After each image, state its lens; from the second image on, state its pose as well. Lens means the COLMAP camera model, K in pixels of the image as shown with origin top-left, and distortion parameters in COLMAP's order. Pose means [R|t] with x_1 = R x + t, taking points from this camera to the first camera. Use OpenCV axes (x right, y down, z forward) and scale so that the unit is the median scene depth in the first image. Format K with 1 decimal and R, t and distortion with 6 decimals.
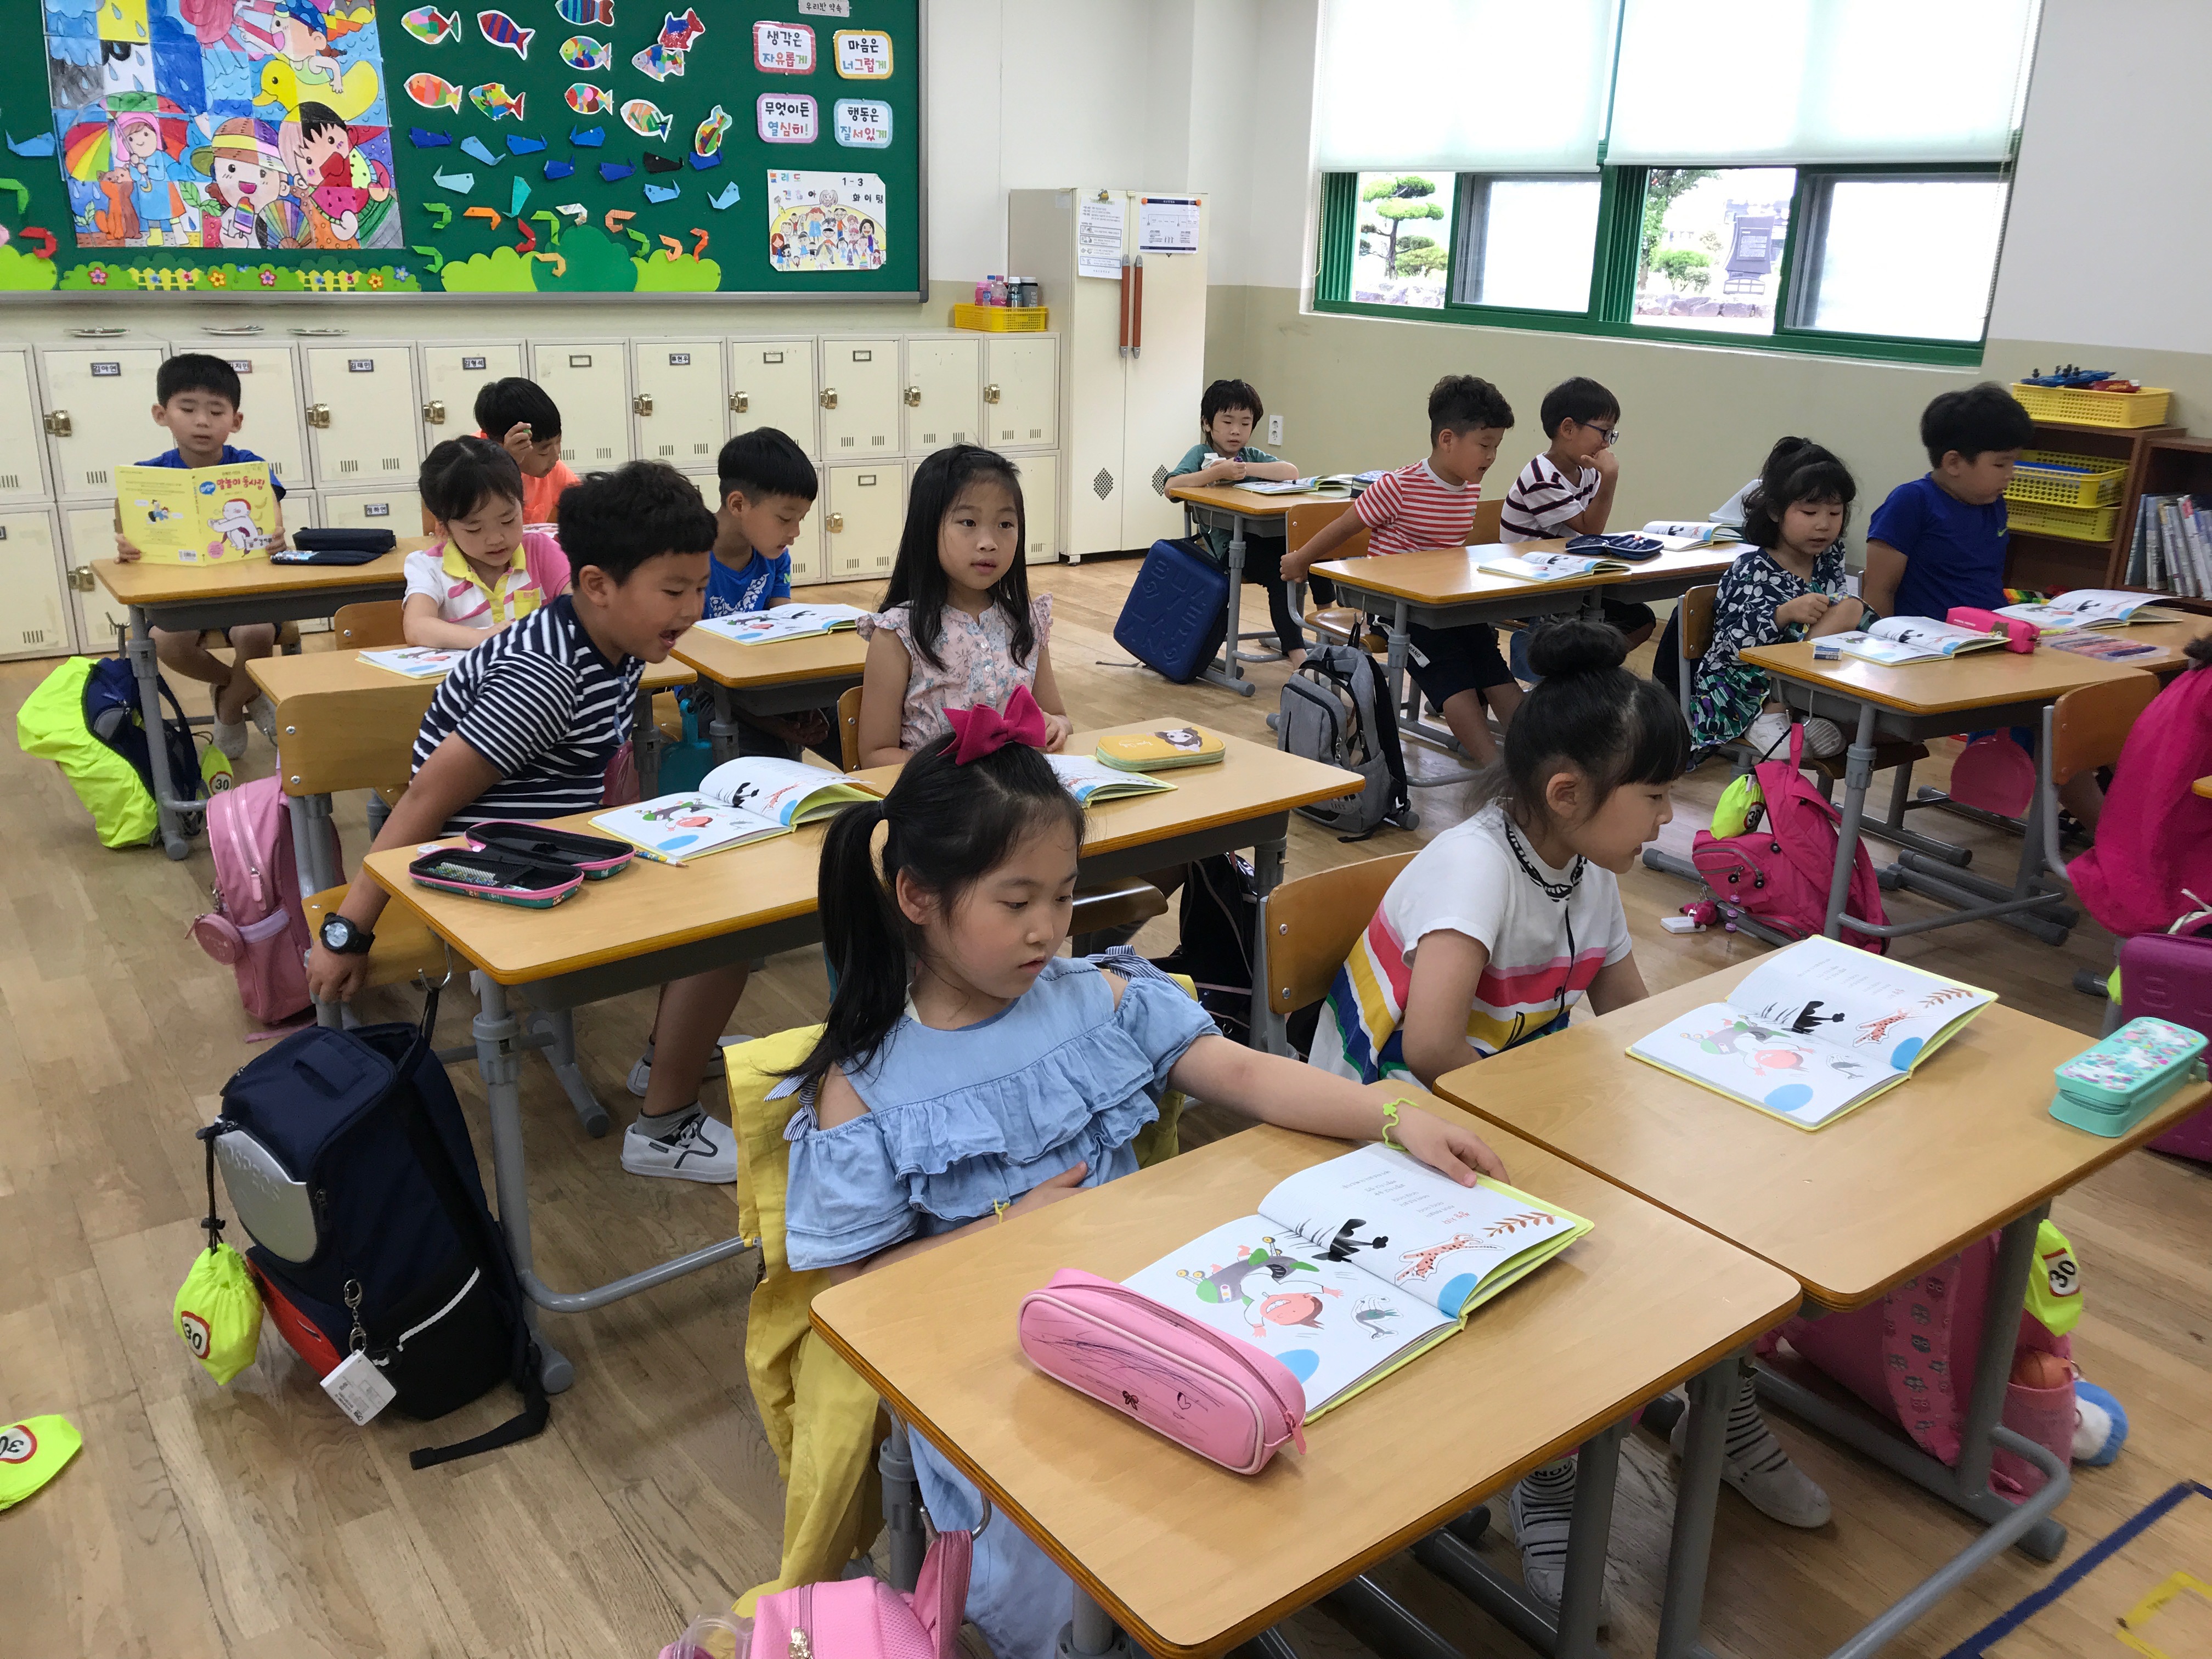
lens RADIAL K [[1831.5, 0, 1087.9], [0, 1831.5, 843.4], [0, 0, 1]] dist [0.032184, -0.000978]
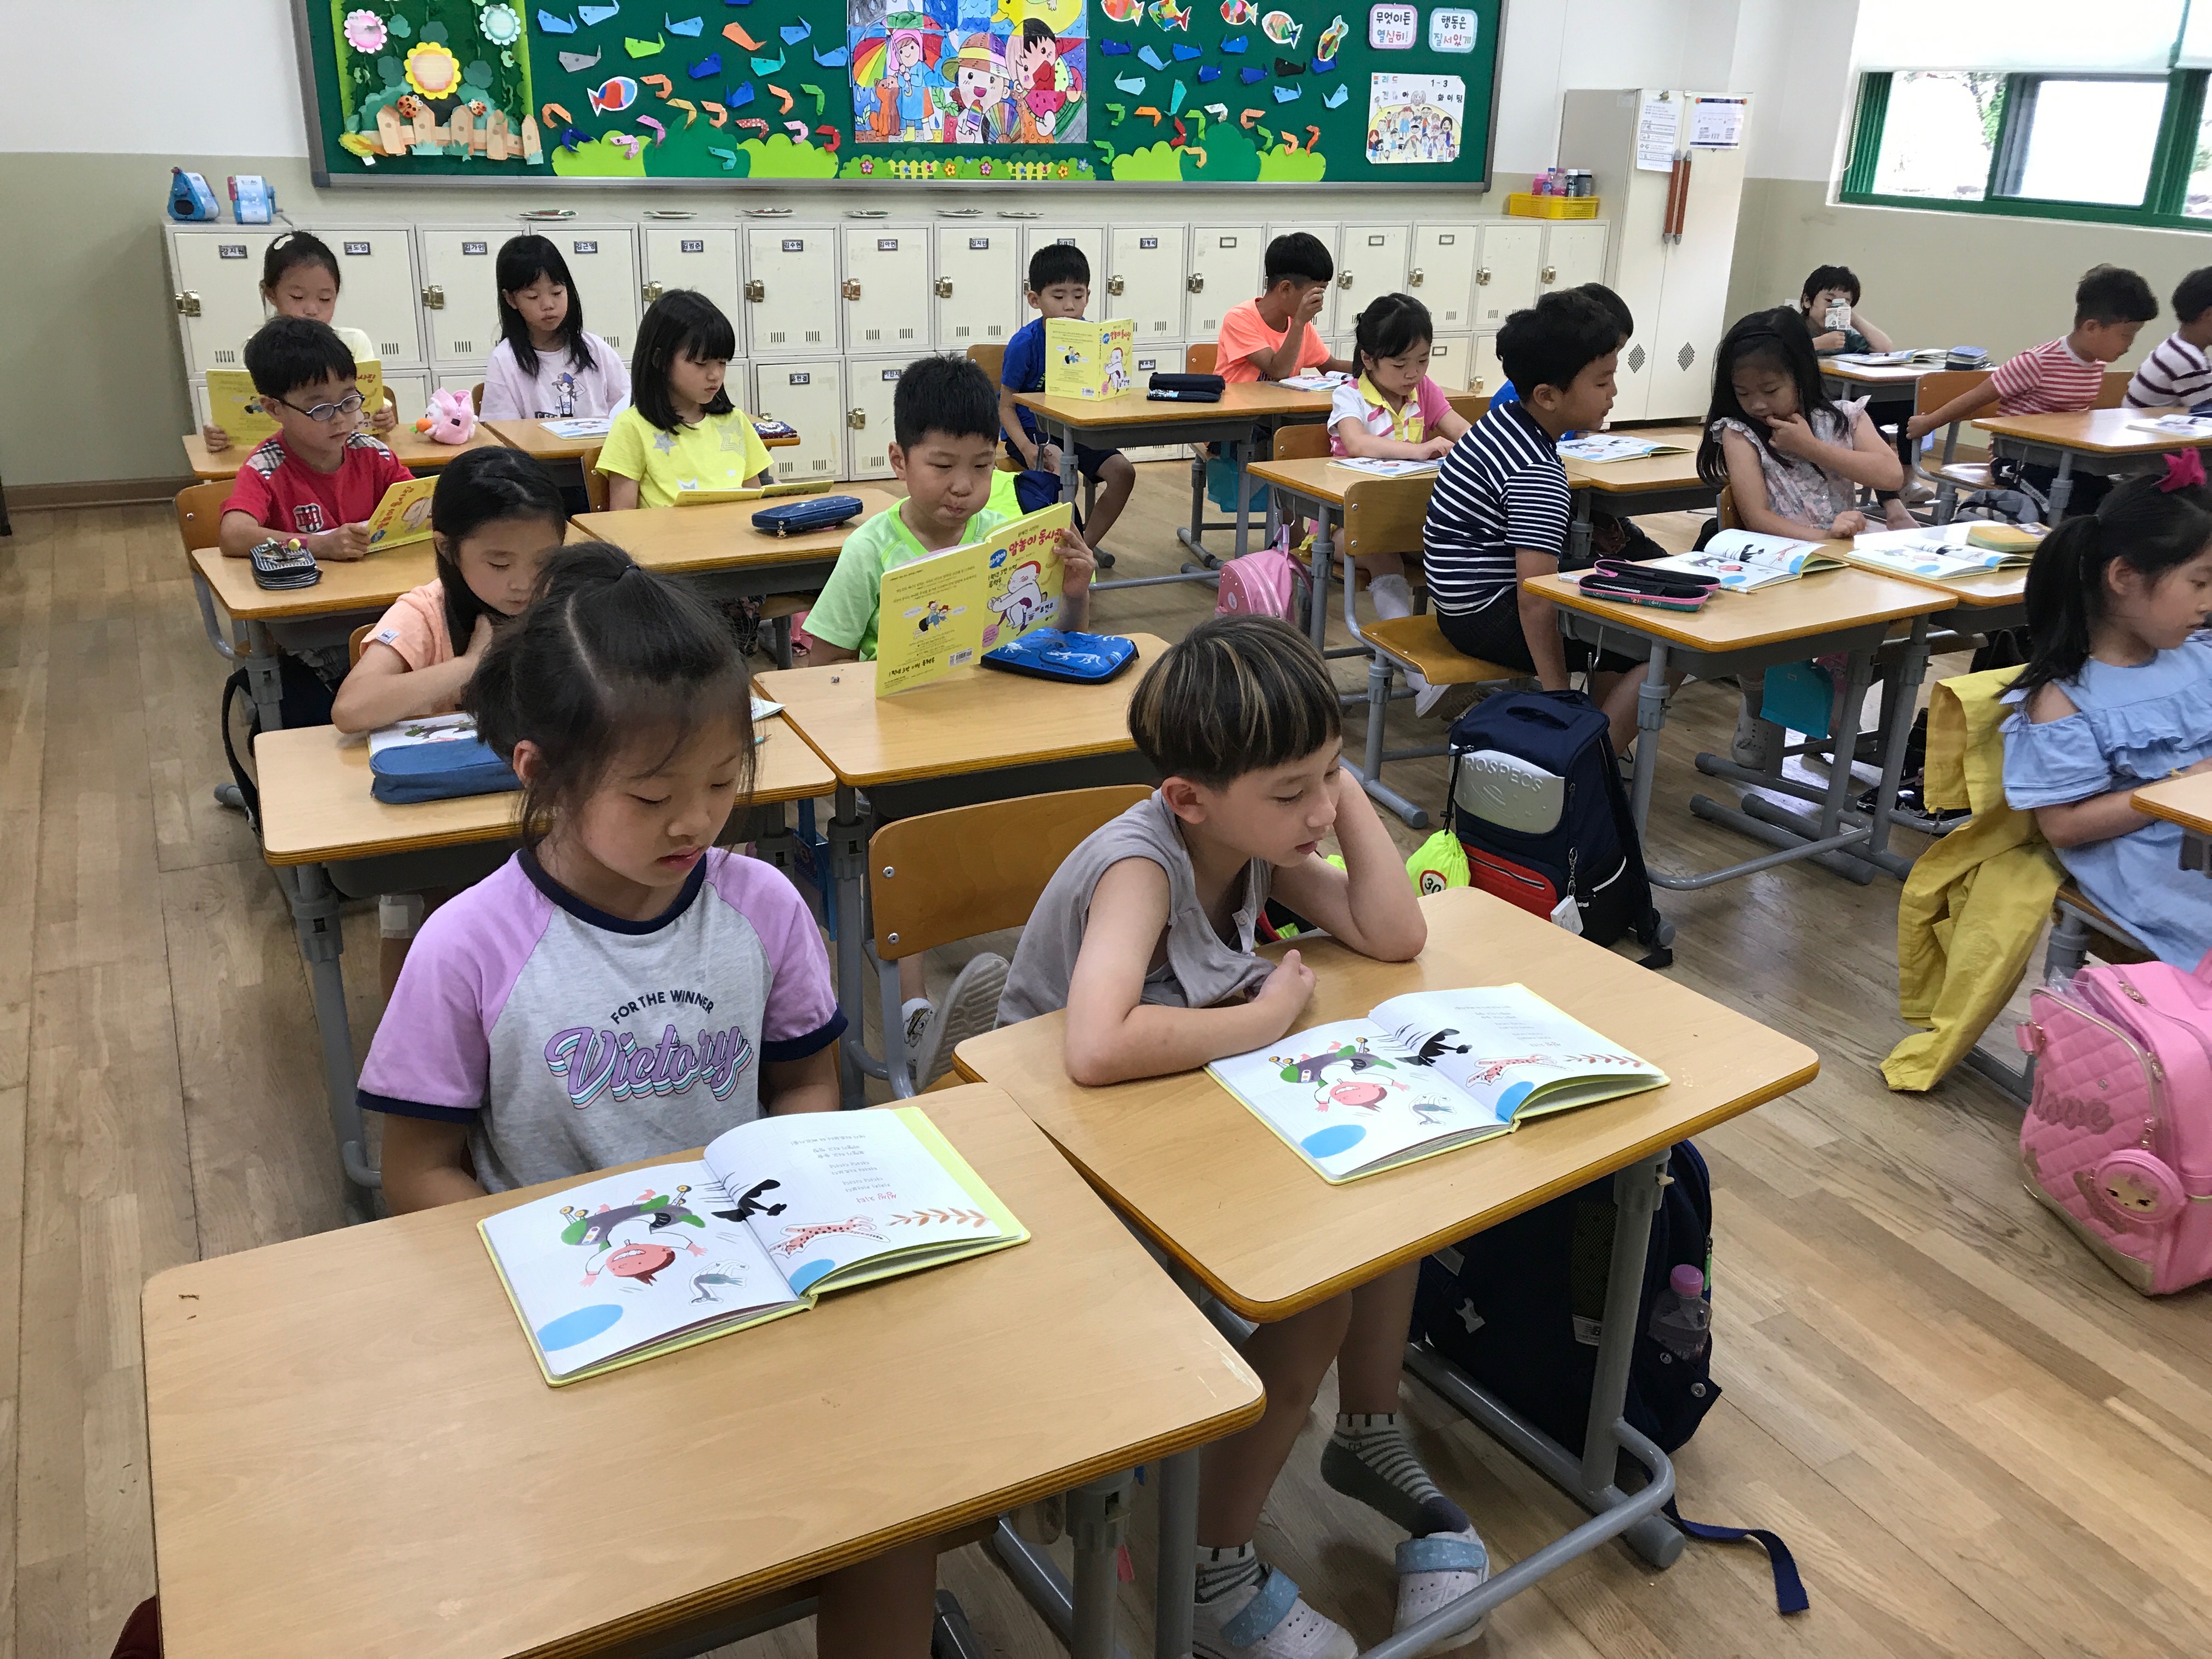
lens RADIAL K [[1831.5, 0, 1117.3], [0, 1831.5, 817.8], [0, 0, 1]] dist [0.032184, -0.000978]
pose [[0.992735, 0.049946, -0.109465, -0.195392], [-0.045211, 0.997949, 0.045318, 0.051471], [0.111504, -0.040039, 0.992957, -0.175047]]
